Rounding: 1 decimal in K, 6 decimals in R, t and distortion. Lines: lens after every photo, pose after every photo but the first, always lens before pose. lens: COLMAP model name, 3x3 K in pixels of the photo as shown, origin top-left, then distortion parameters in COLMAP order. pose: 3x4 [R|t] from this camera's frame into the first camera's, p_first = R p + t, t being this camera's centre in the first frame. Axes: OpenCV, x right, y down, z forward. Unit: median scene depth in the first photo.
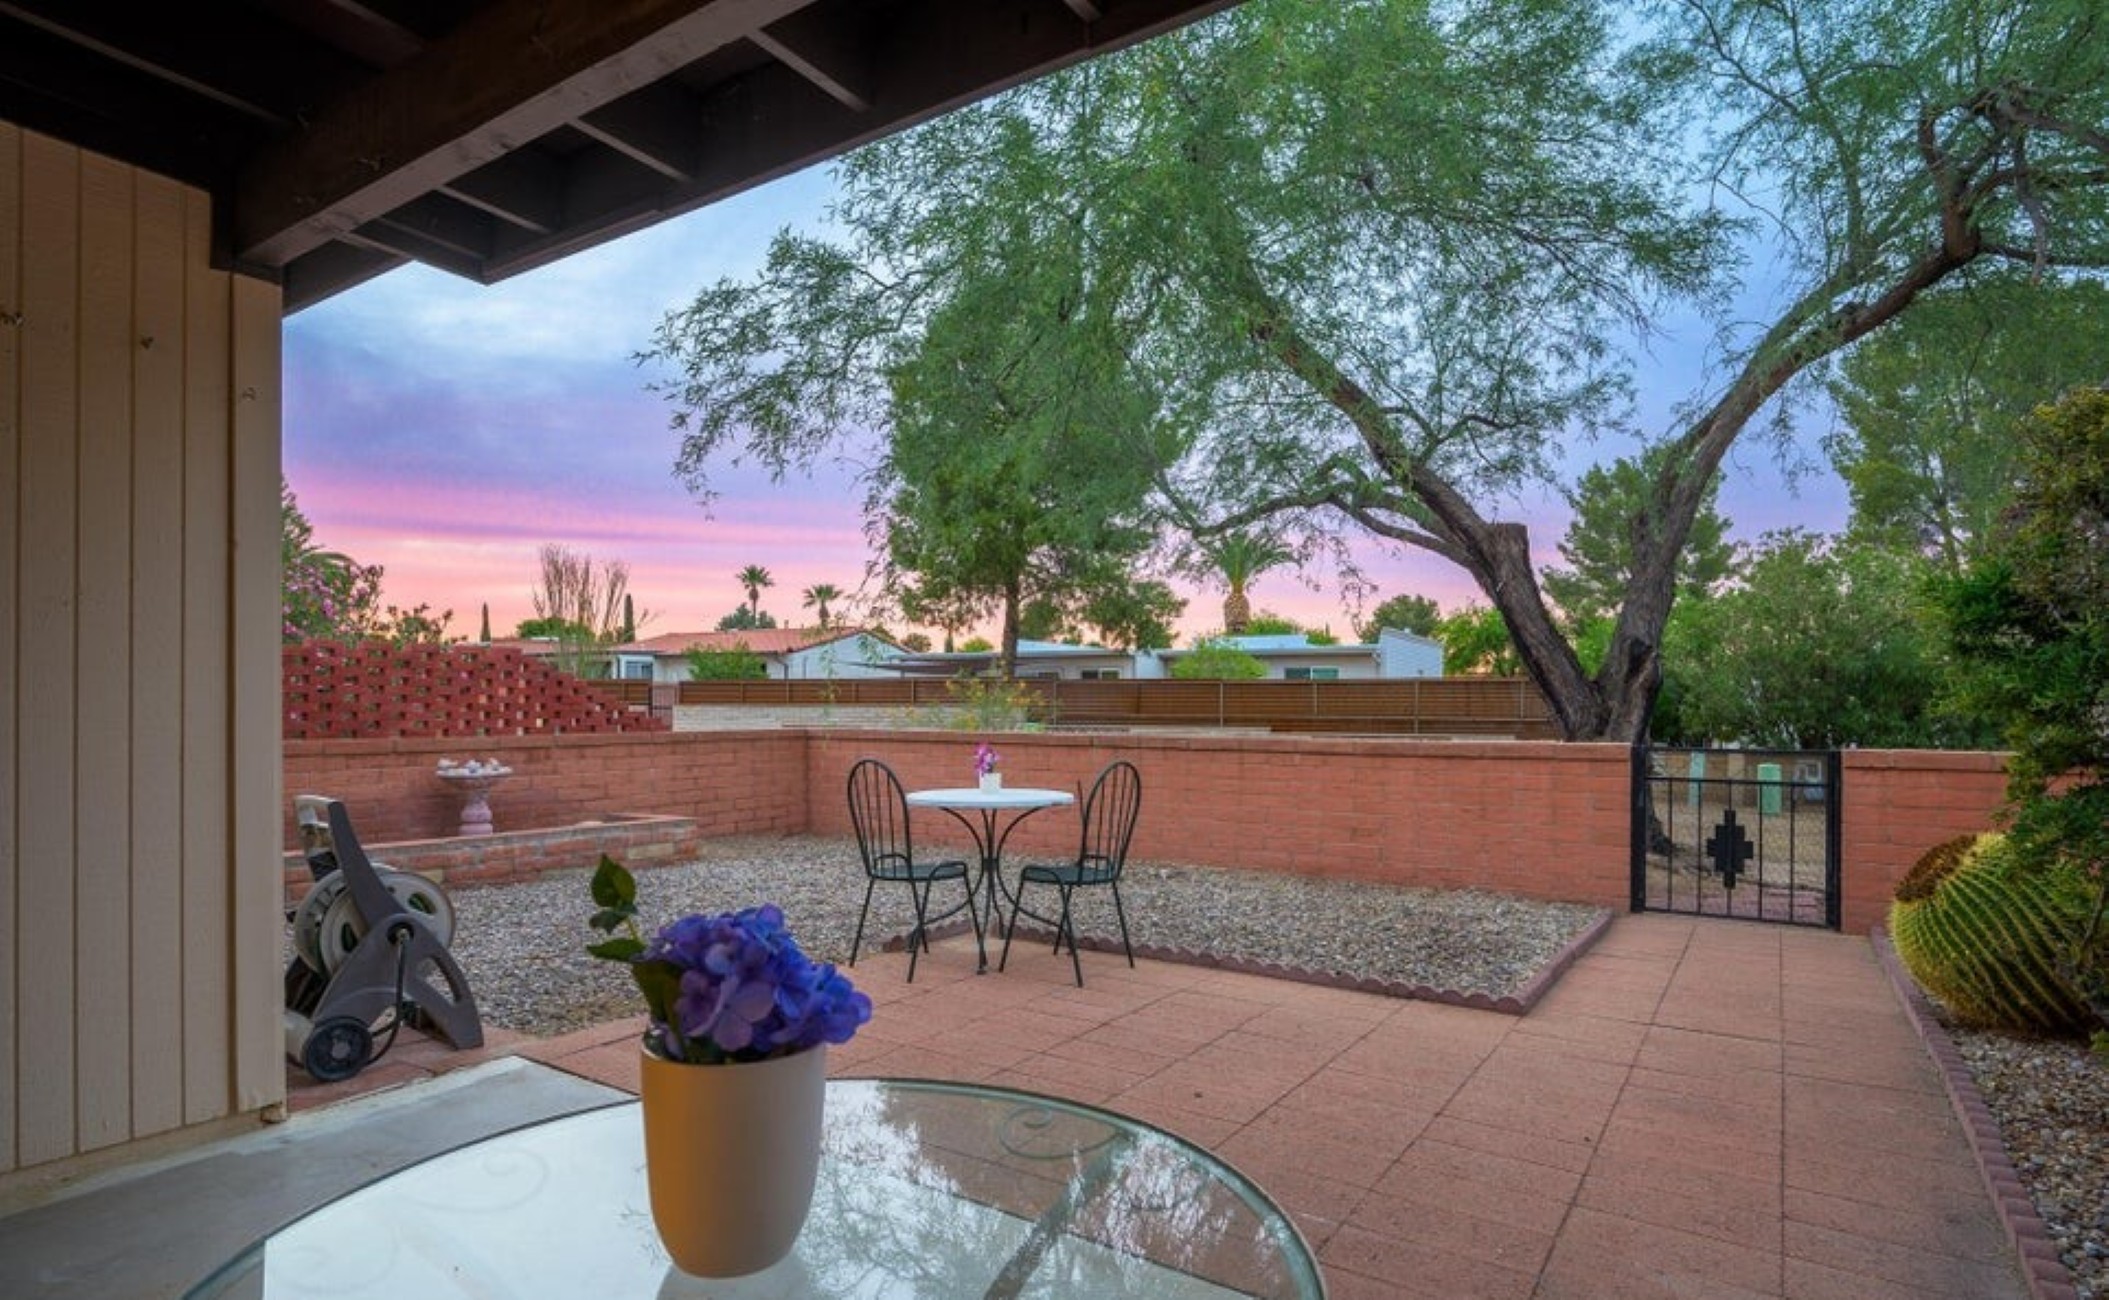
lens RADIAL K [[1092.0, 0, 1089.5], [0, 1092.0, 696.6], [0, 0, 1]] dist [-0.000900, -0.000120]
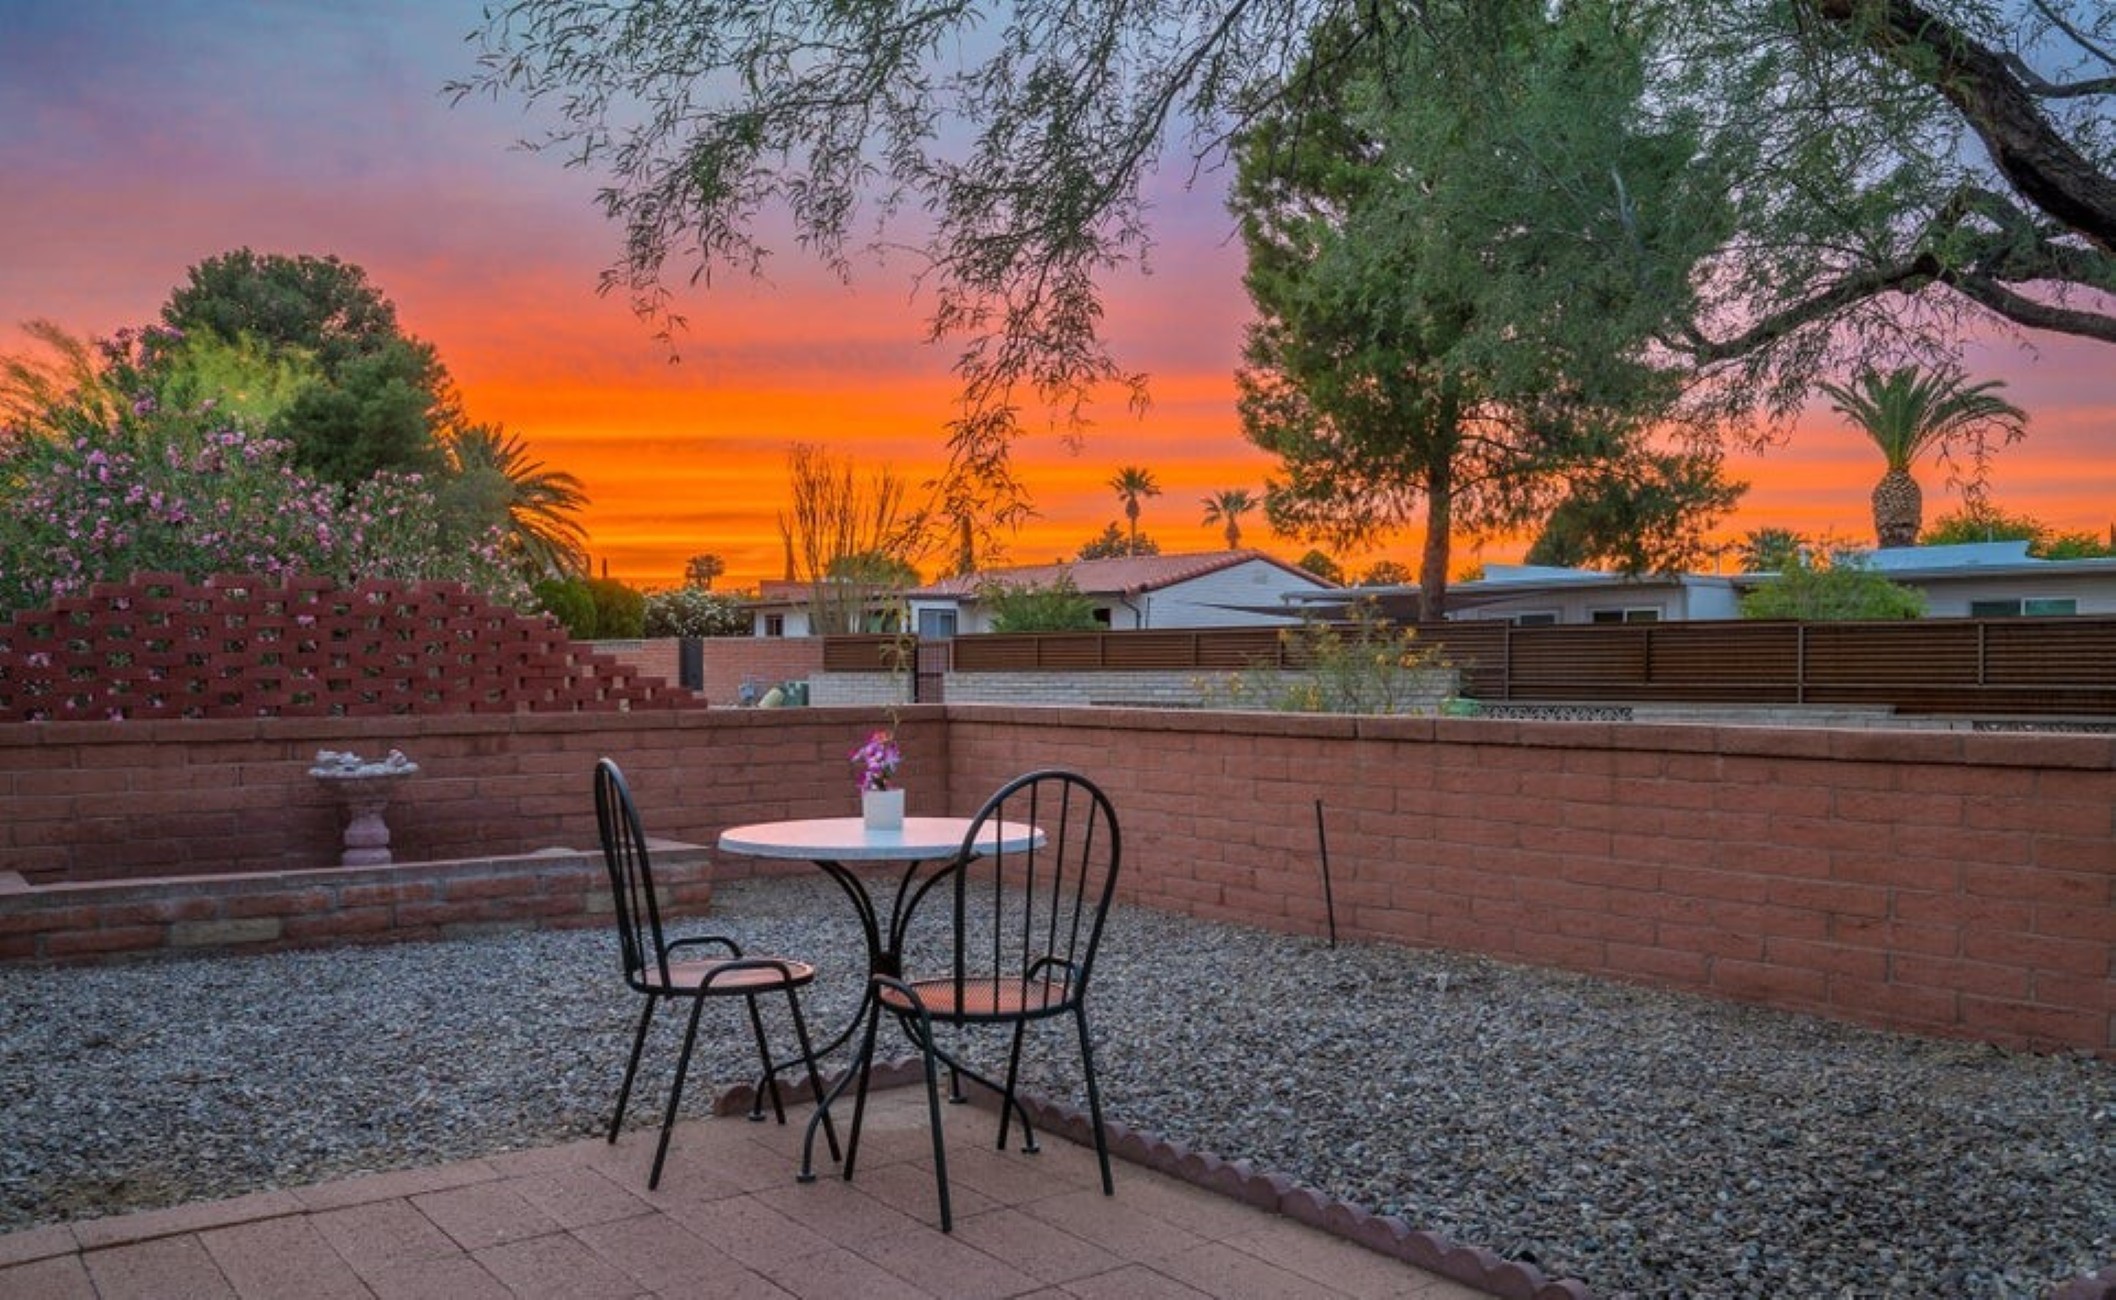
lens RADIAL K [[1669.7, 0, 1109.6], [0, 1669.7, 658.0], [0, 0, 1]] dist [-0.002601, -0.003092]
pose [[0.944268, -0.008094, -0.329079, 0.116181], [0.007900, 0.999967, -0.001925, 0.004392], [0.329084, -0.000782, 0.944300, 0.121440]]
